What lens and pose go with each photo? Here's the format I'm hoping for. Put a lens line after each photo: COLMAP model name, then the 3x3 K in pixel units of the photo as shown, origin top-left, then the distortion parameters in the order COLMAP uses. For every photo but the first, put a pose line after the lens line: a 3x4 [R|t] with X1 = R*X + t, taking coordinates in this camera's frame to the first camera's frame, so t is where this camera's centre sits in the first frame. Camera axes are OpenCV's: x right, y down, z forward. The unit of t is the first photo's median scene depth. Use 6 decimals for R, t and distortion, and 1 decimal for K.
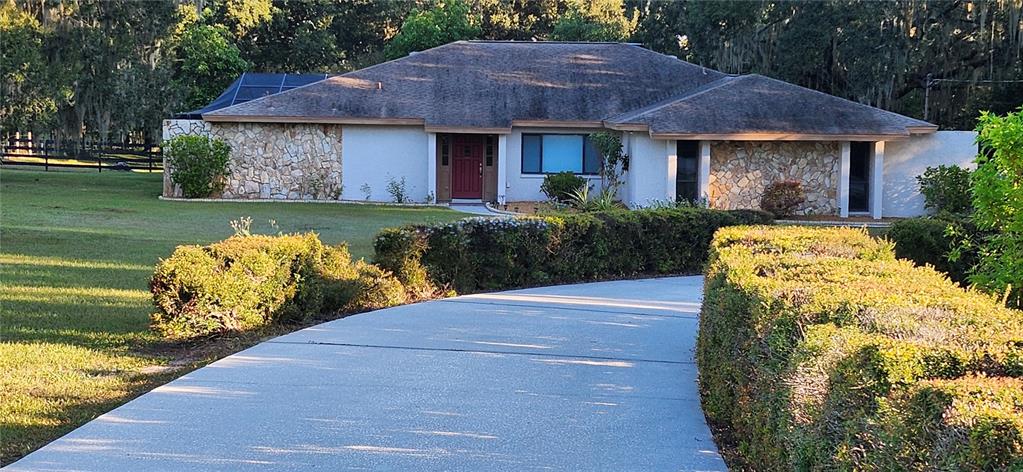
lens RADIAL K [[1857.6, 0, 511.5], [0, 1857.6, 236.0], [0, 0, 1]] dist [0.111354, -0.015088]
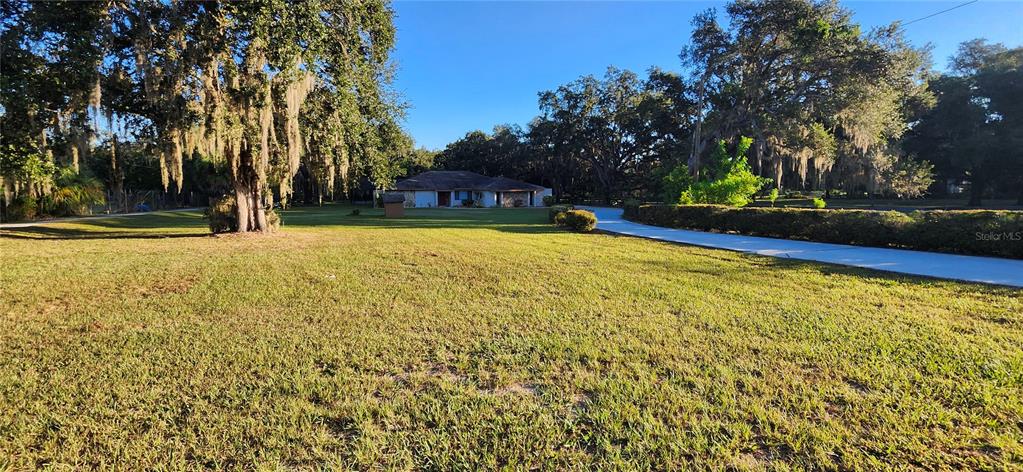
lens RADIAL K [[405.9, 0, 507.7], [0, 405.9, 226.2], [0, 0, 1]] dist [-0.000182, 0.000070]
pose [[0.945369, -0.051508, 0.321907, -0.222182], [0.041218, 0.998400, 0.038703, -0.002498], [-0.323385, -0.023320, 0.945980, 0.009023]]
